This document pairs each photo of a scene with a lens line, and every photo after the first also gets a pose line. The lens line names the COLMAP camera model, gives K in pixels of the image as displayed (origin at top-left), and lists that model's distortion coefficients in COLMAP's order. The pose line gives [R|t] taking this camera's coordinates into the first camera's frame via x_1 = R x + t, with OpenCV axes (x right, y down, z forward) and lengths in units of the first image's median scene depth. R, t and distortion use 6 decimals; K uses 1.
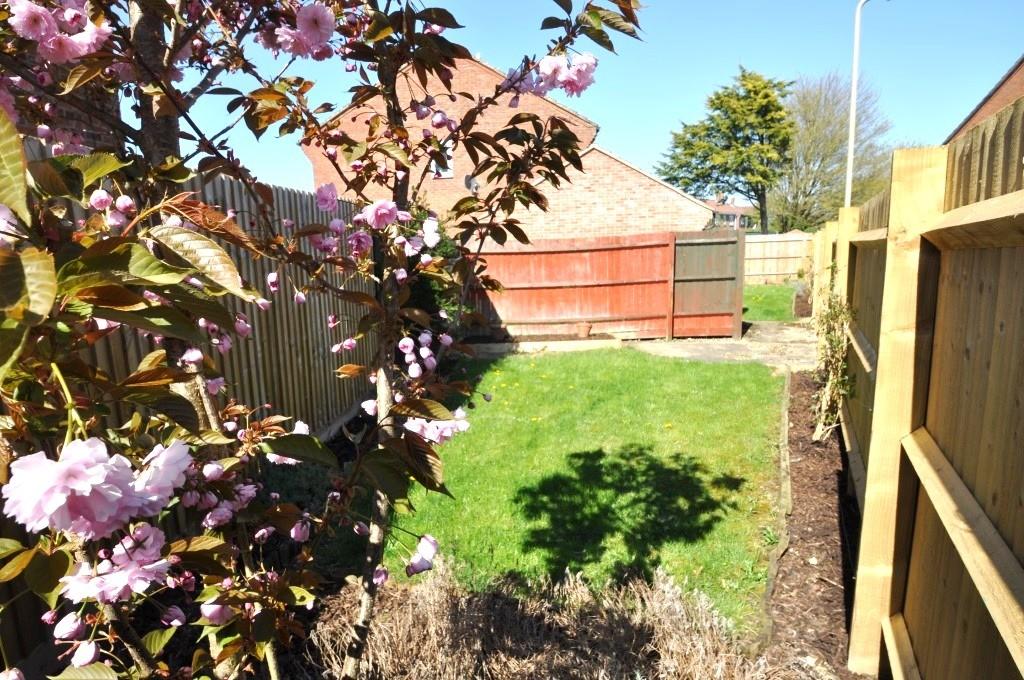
lens RADIAL K [[601.2, 0, 512.0], [0, 601.2, 340.0], [0, 0, 1]] dist [-0.000116, -0.002190]
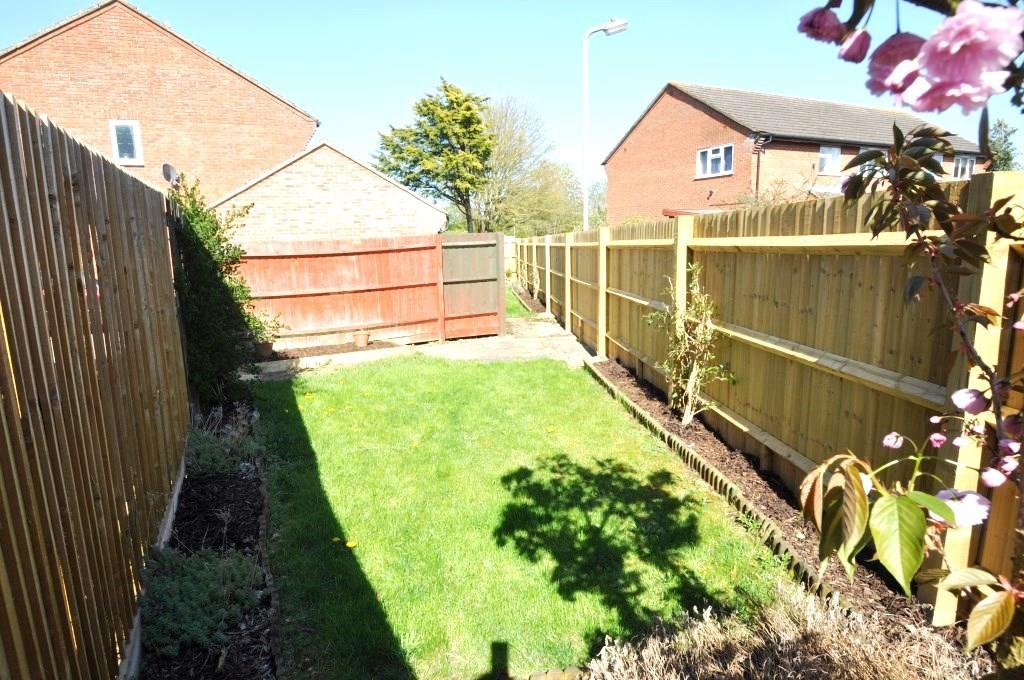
lens RADIAL K [[601.2, 0, 512.0], [0, 601.2, 340.0], [0, 0, 1]] dist [-0.000116, -0.002190]
pose [[0.880538, -0.071619, 0.468533, -0.103897], [0.073250, 0.997204, 0.014768, -0.010445], [-0.468281, 0.021316, 0.883322, 0.063731]]
